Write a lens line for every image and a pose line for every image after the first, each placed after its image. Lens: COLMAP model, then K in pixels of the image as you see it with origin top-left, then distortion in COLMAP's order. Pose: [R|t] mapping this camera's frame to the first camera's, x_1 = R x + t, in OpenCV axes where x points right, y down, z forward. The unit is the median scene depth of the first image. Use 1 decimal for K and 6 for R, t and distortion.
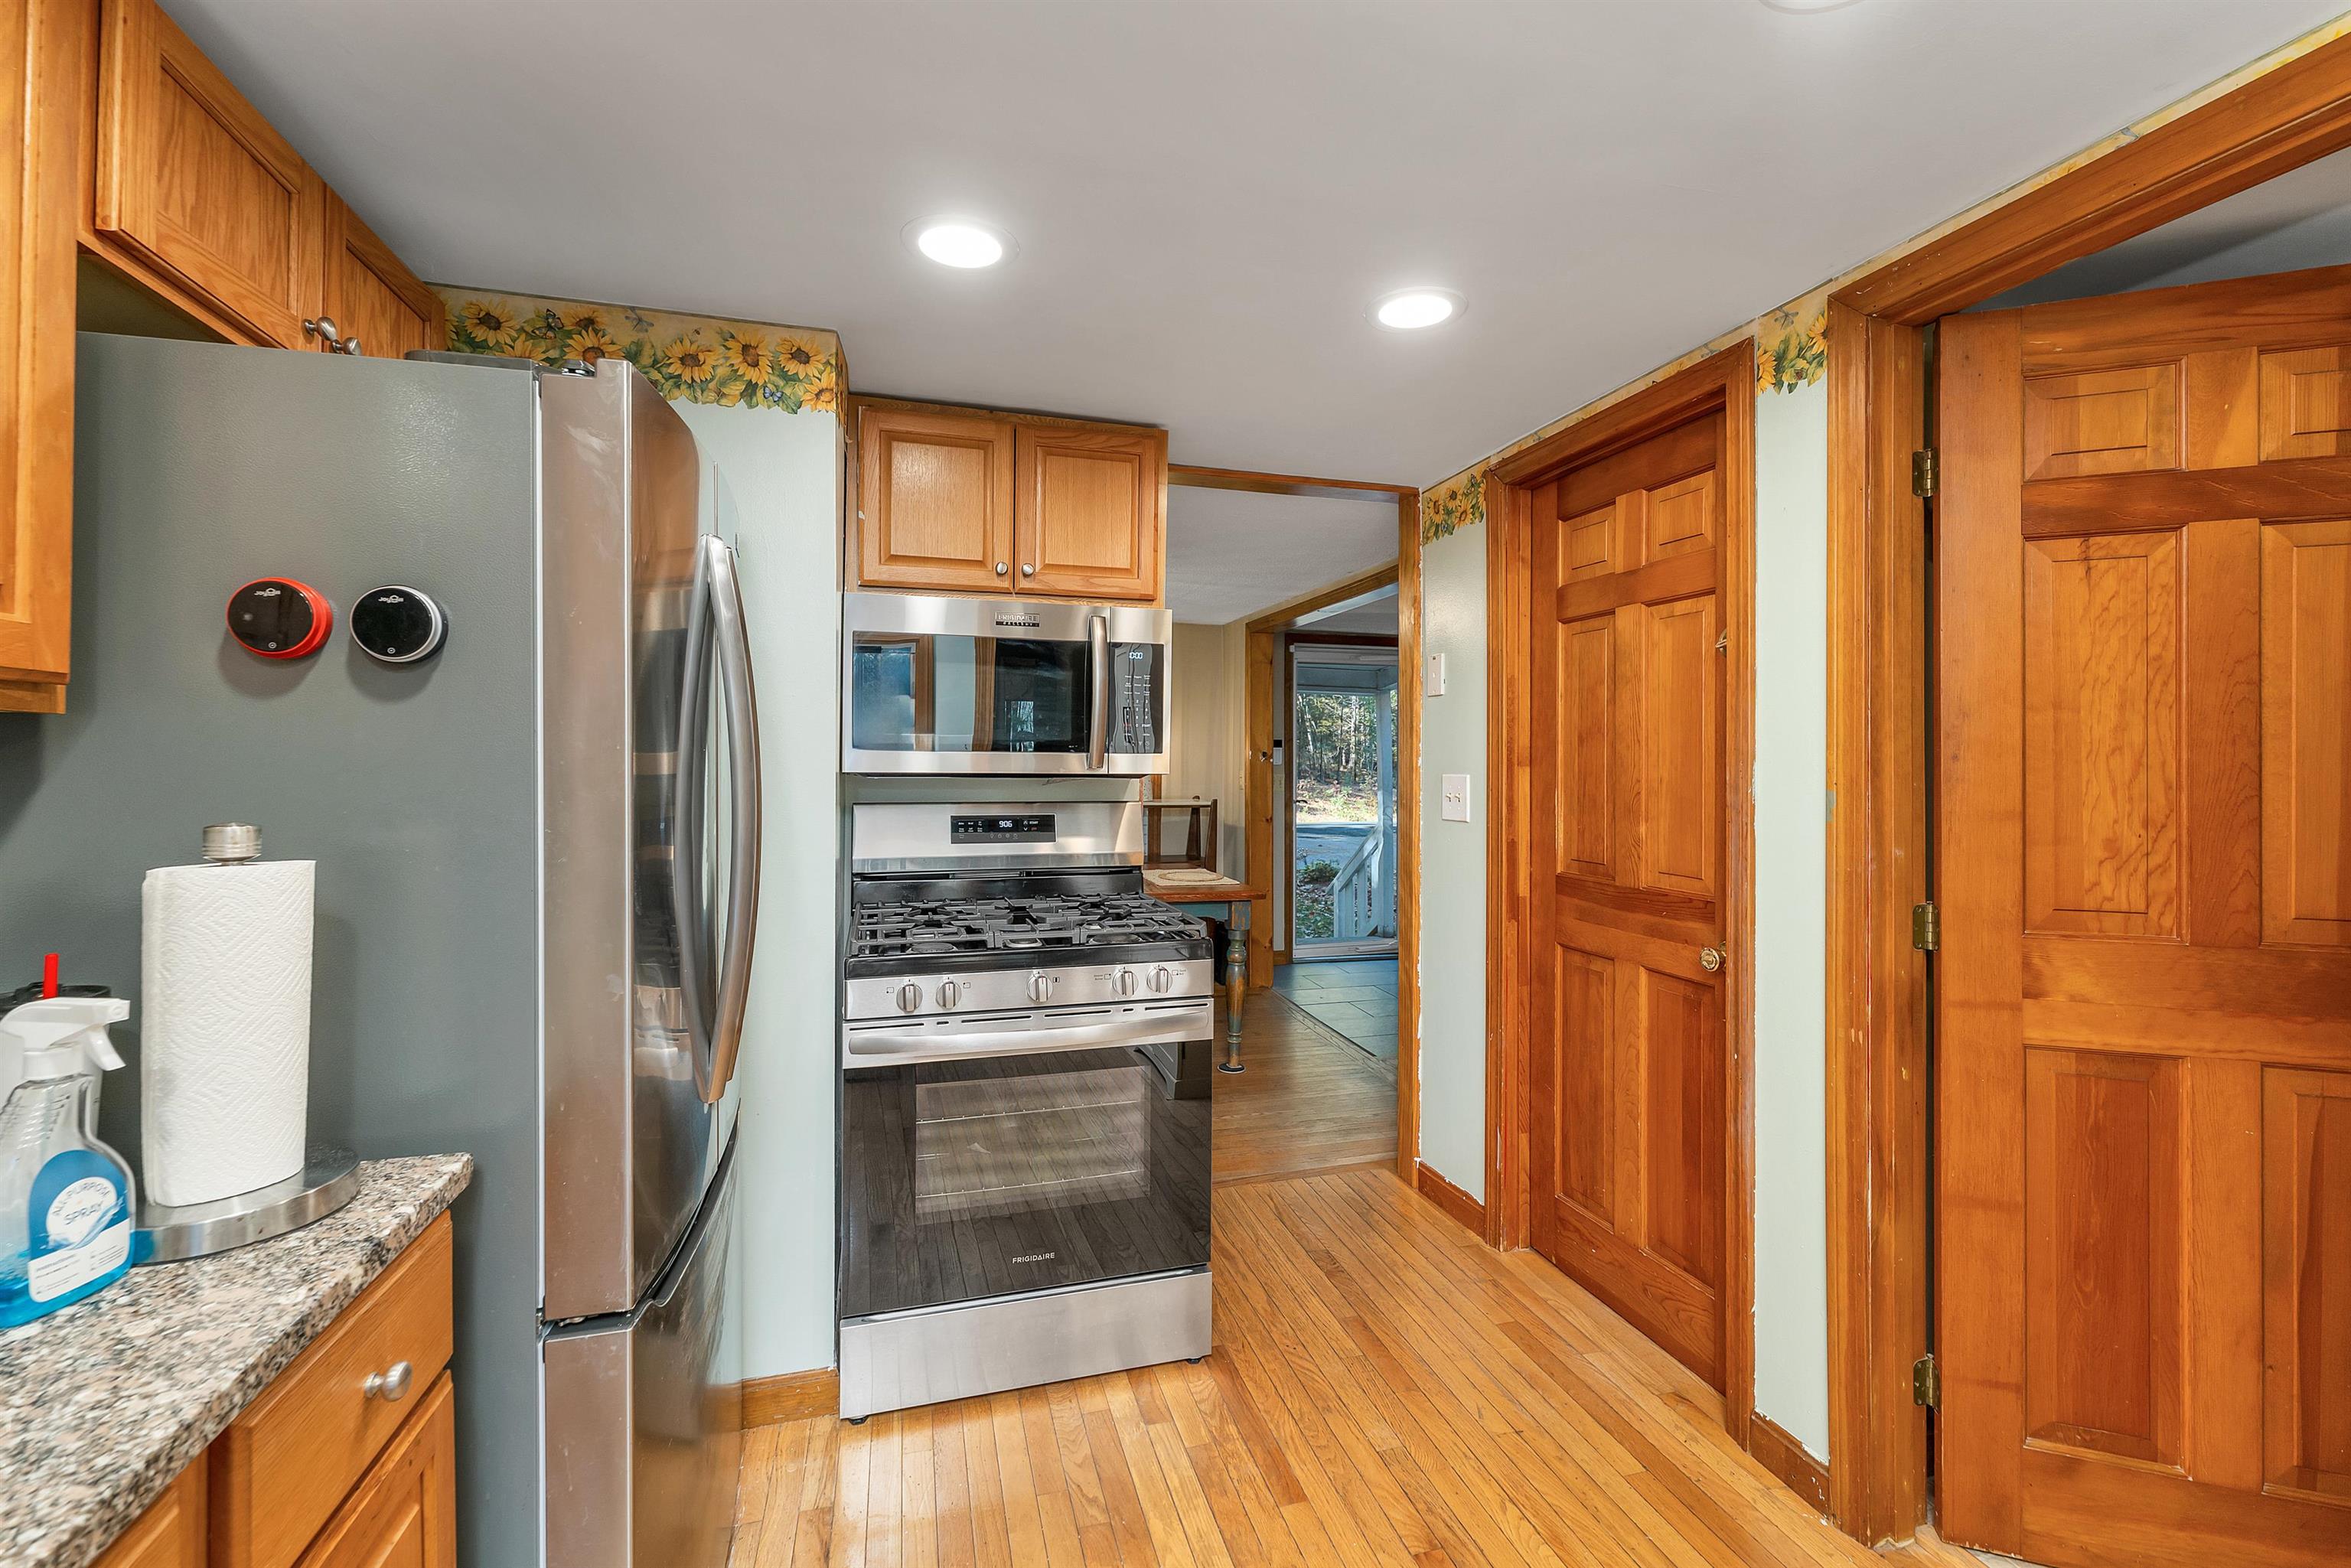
lens RADIAL K [[988.4, 0, 1166.2], [0, 988.4, 763.6], [0, 0, 1]] dist [0.001783, 0.000136]
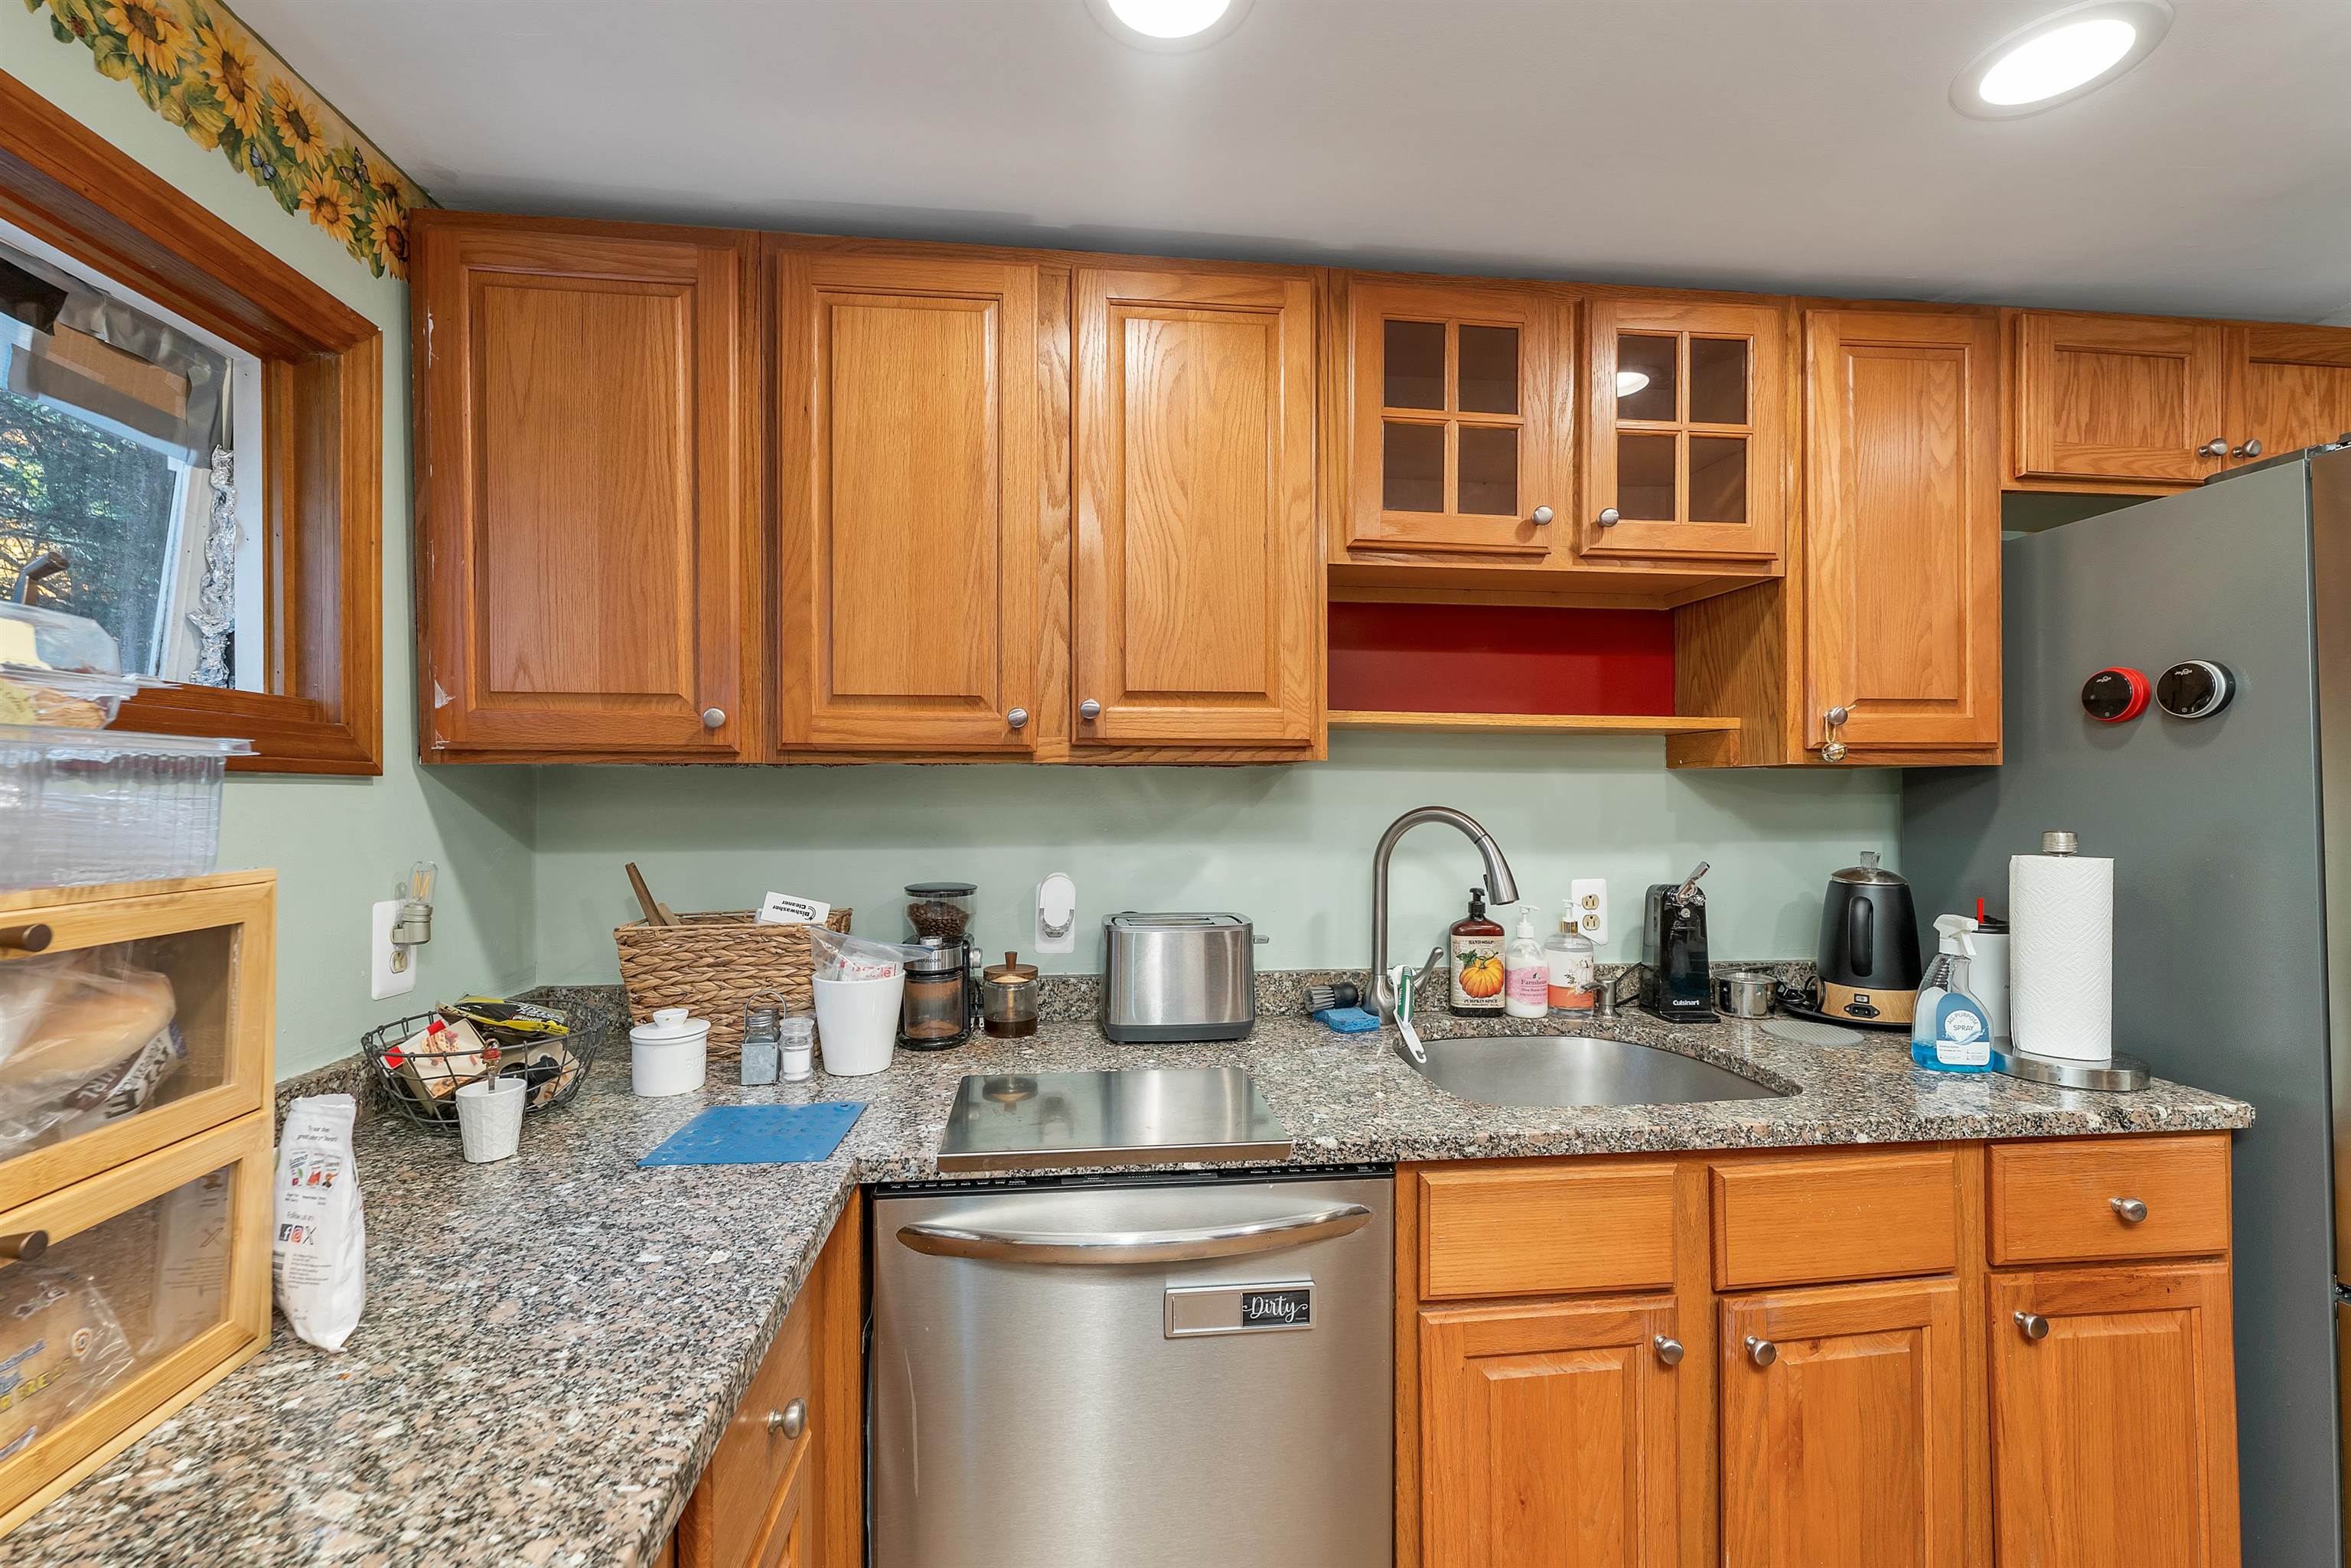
lens RADIAL K [[988.4, 0, 1161.7], [0, 988.4, 779.8], [0, 0, 1]] dist [0.001783, 0.000136]
pose [[-0.167761, -0.005914, -0.985810, 0.804165], [0.009031, 0.999931, -0.007536, -0.021955], [0.985786, -0.010167, -0.167696, -0.157303]]
